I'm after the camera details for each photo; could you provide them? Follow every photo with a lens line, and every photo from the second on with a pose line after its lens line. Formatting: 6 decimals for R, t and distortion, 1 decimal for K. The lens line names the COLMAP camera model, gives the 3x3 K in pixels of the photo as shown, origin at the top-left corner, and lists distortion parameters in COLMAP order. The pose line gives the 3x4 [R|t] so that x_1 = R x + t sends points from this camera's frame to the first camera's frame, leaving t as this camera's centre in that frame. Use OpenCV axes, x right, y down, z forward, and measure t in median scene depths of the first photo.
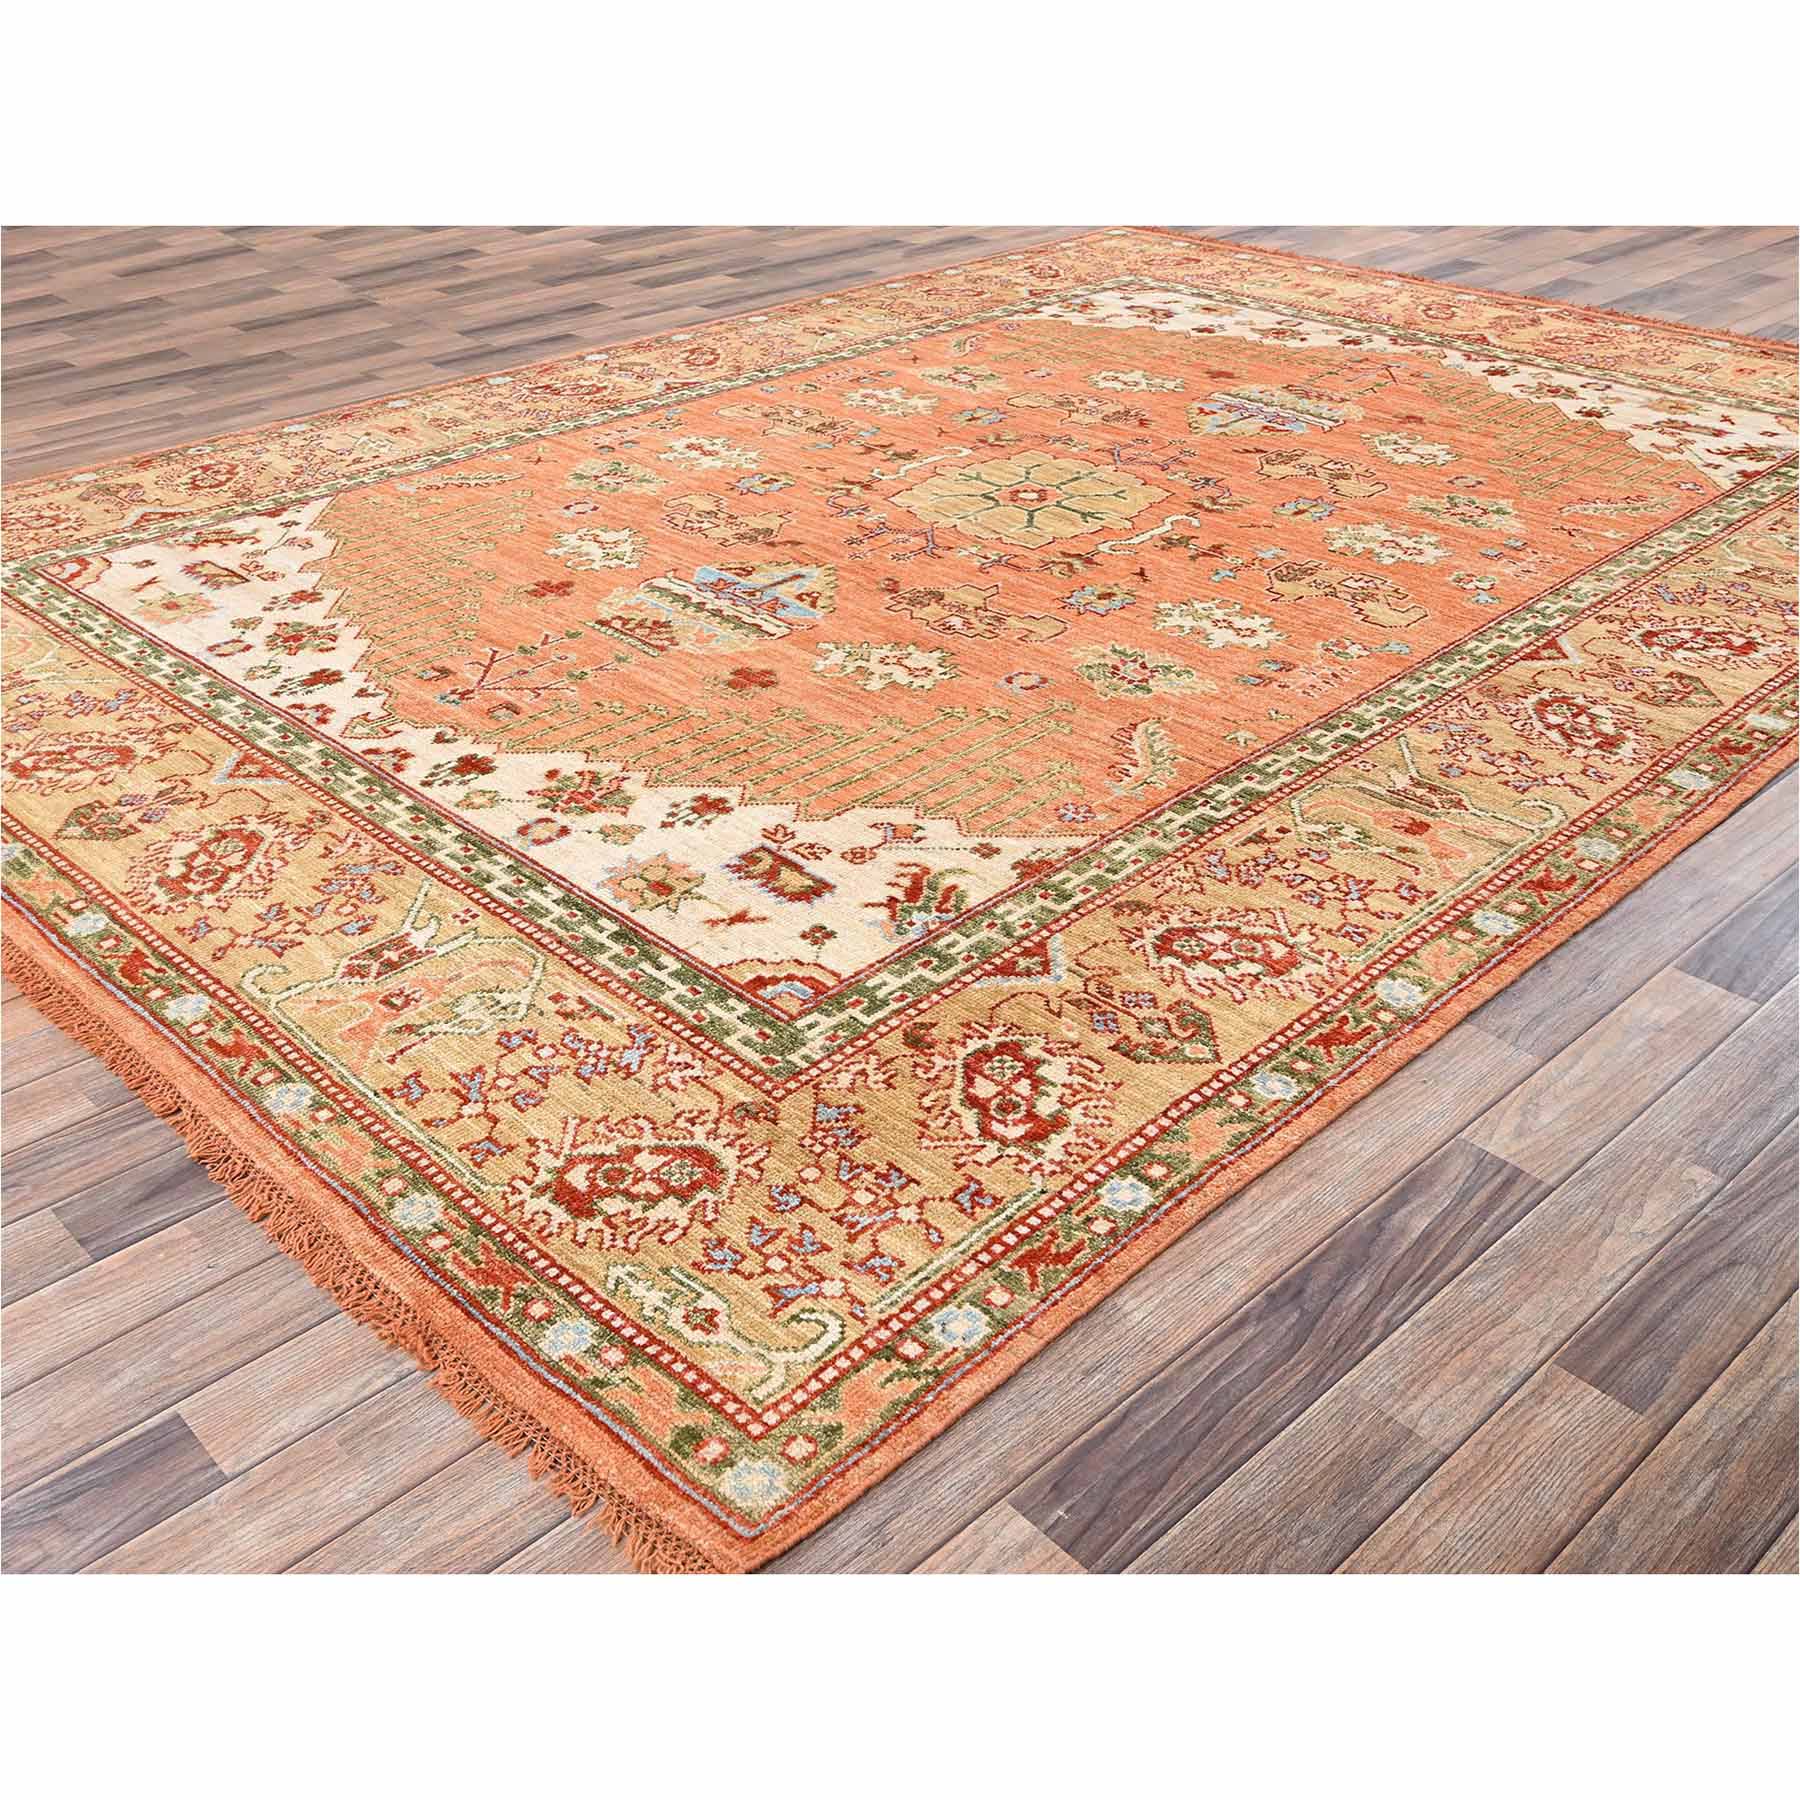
lens RADIAL K [[2195.4, 0, 1094.2], [0, 2195.4, 900.2], [0, 0, 1]] dist [0.002342, -0.014113]
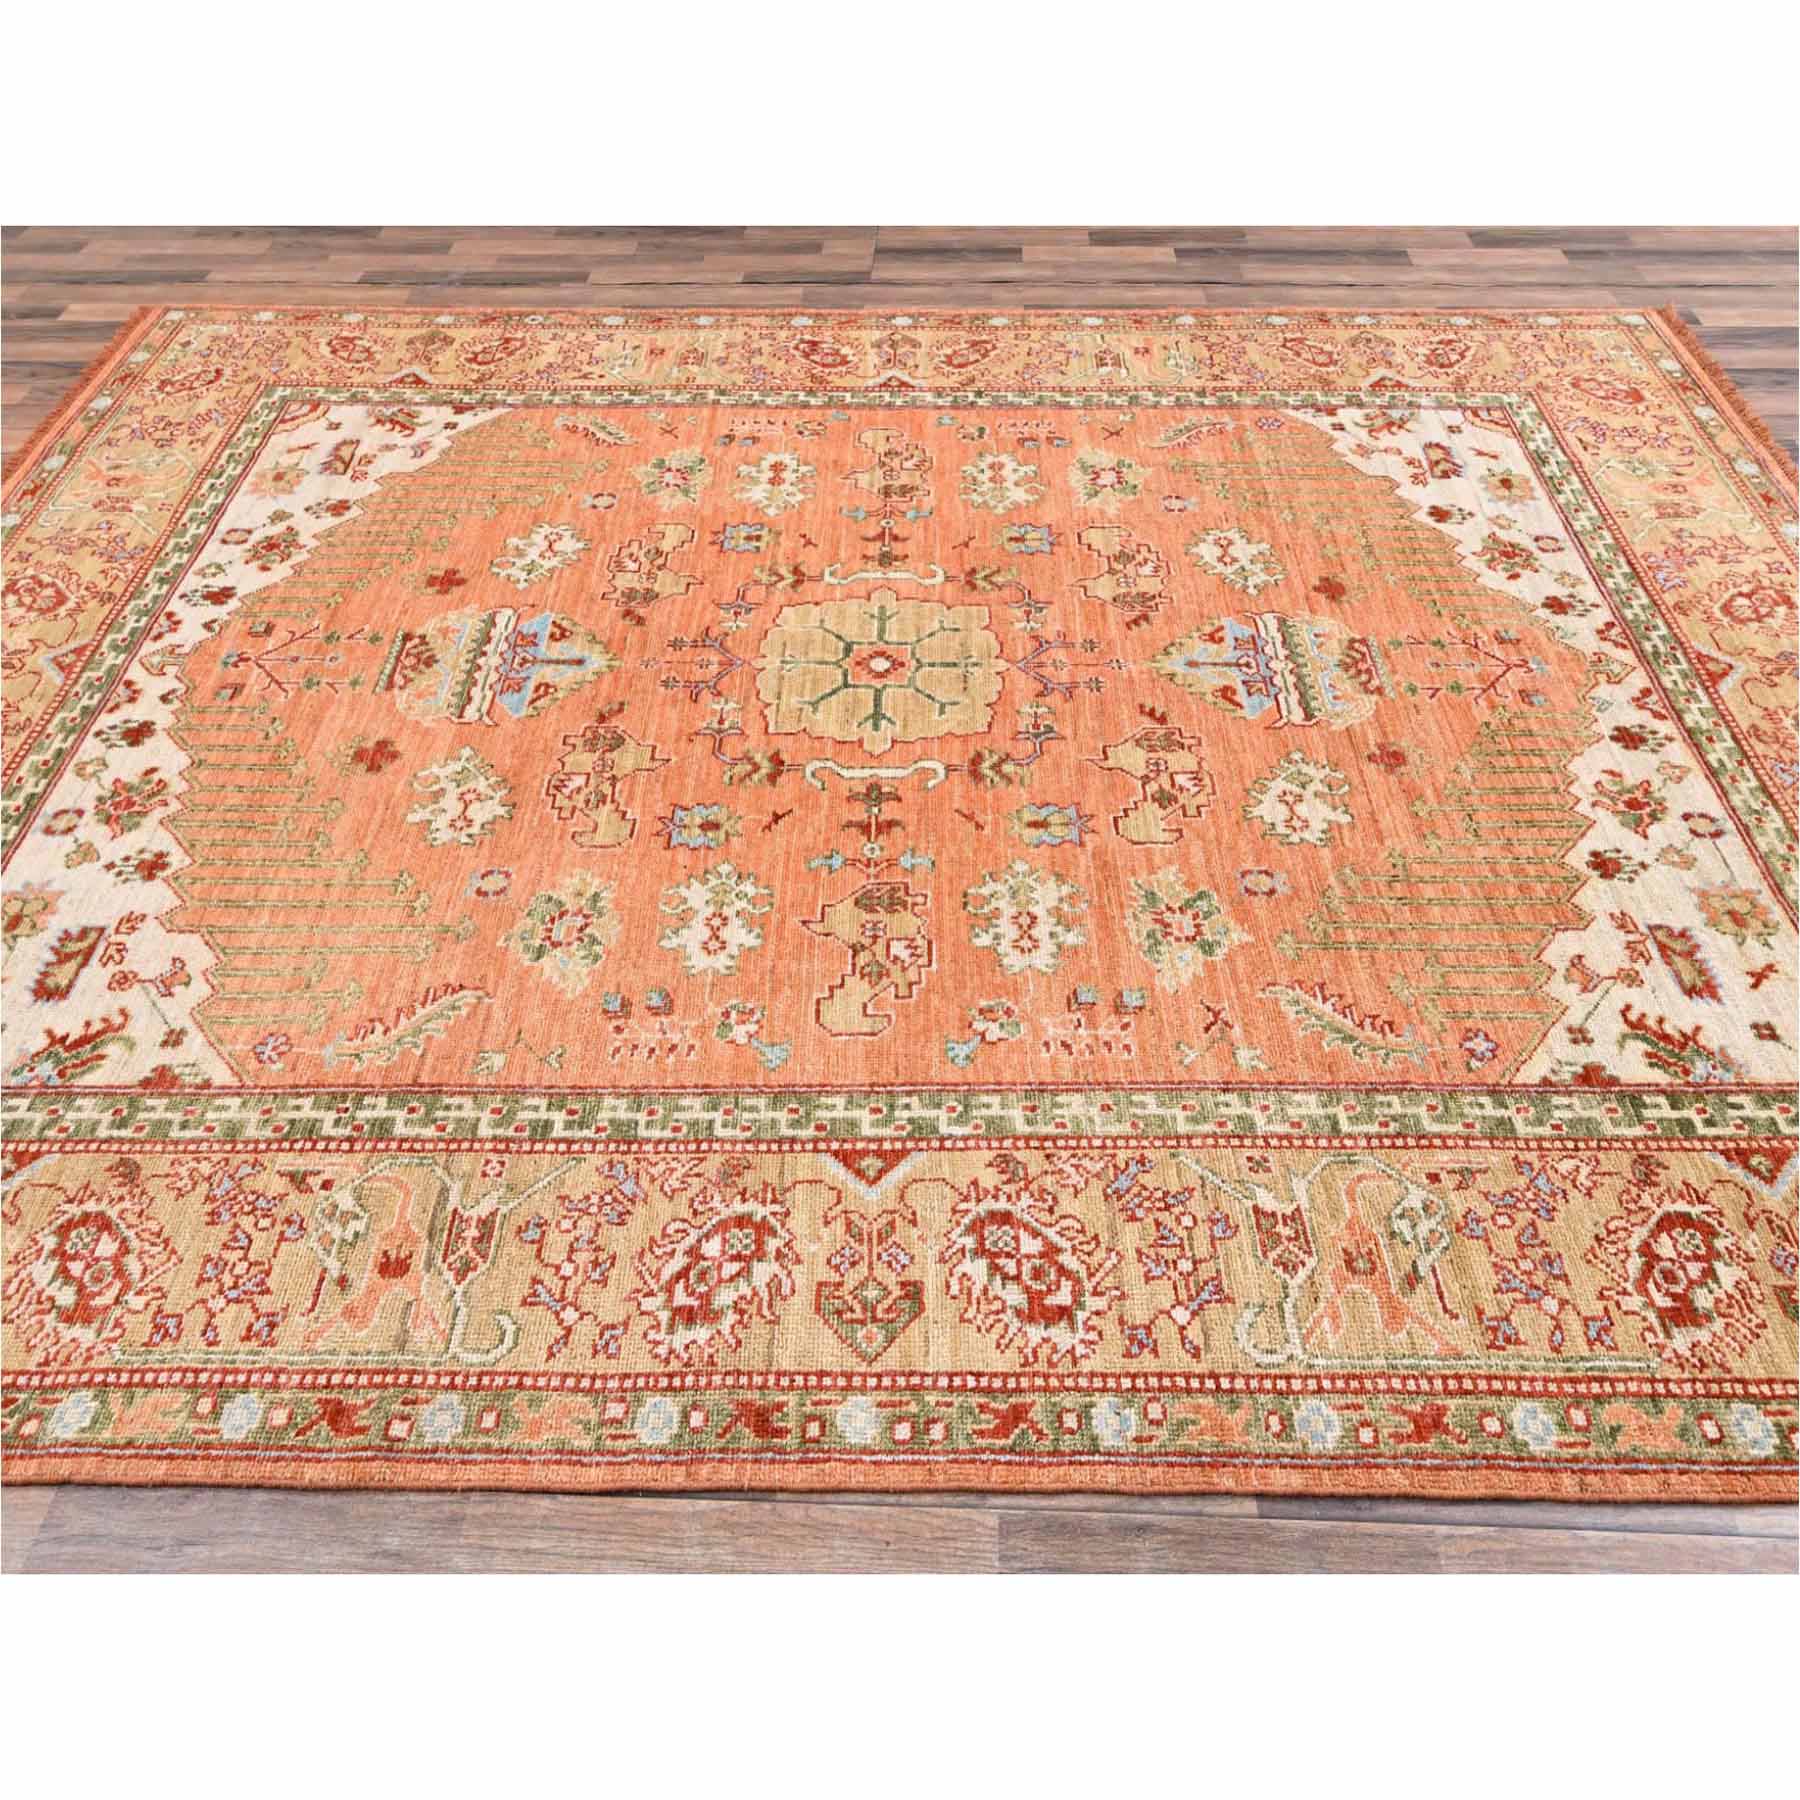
lens RADIAL K [[2195.4, 0, 1094.2], [0, 2195.4, 900.2], [0, 0, 1]] dist [0.002342, -0.014113]
pose [[0.588438, 0.471234, -0.657023, 0.694802], [-0.326323, 0.881894, 0.340258, -0.467649], [0.739766, 0.014181, 0.672715, 0.535494]]
